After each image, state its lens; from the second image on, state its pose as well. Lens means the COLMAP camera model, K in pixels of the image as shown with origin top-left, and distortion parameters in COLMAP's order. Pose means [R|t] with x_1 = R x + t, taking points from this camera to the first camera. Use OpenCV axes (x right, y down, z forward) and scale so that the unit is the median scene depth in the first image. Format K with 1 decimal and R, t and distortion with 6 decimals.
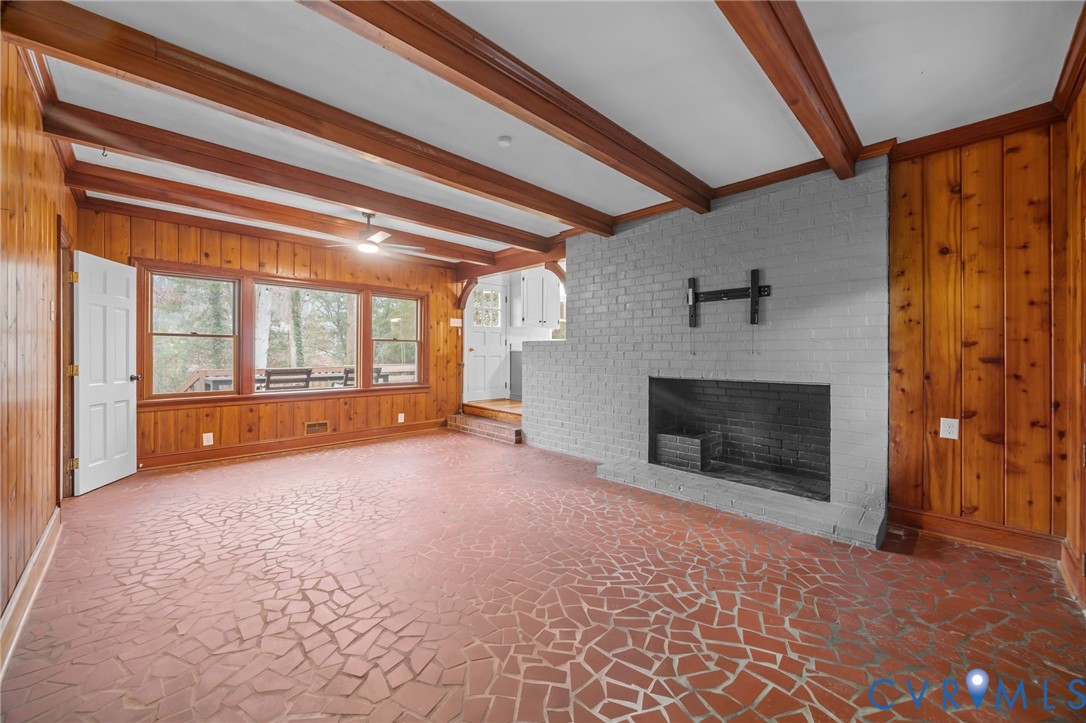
lens RADIAL K [[419.5, 0, 538.4], [0, 419.5, 348.9], [0, 0, 1]] dist [-0.003976, -0.000057]
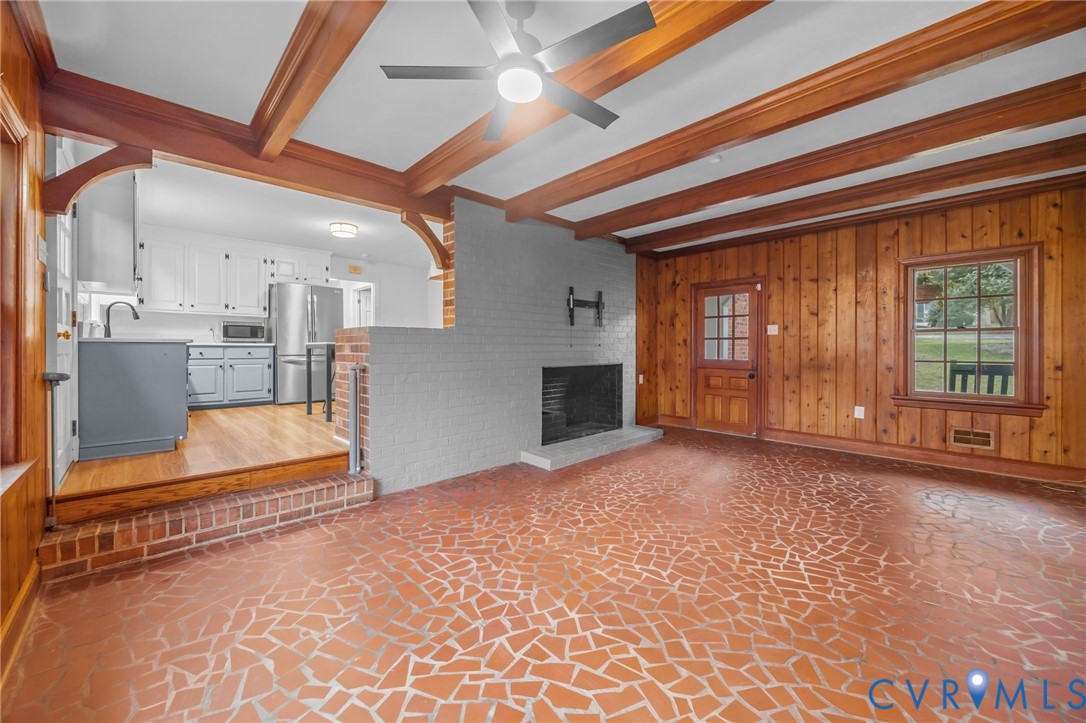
lens RADIAL K [[412.5, 0, 541.3], [0, 412.5, 344.0], [0, 0, 1]] dist [-0.005728, -0.000046]
pose [[0.005748, 0.002516, 0.999980, -0.906958], [-0.010012, 0.999947, -0.002458, 0.008035], [-0.999933, -0.009998, 0.005773, 1.100250]]
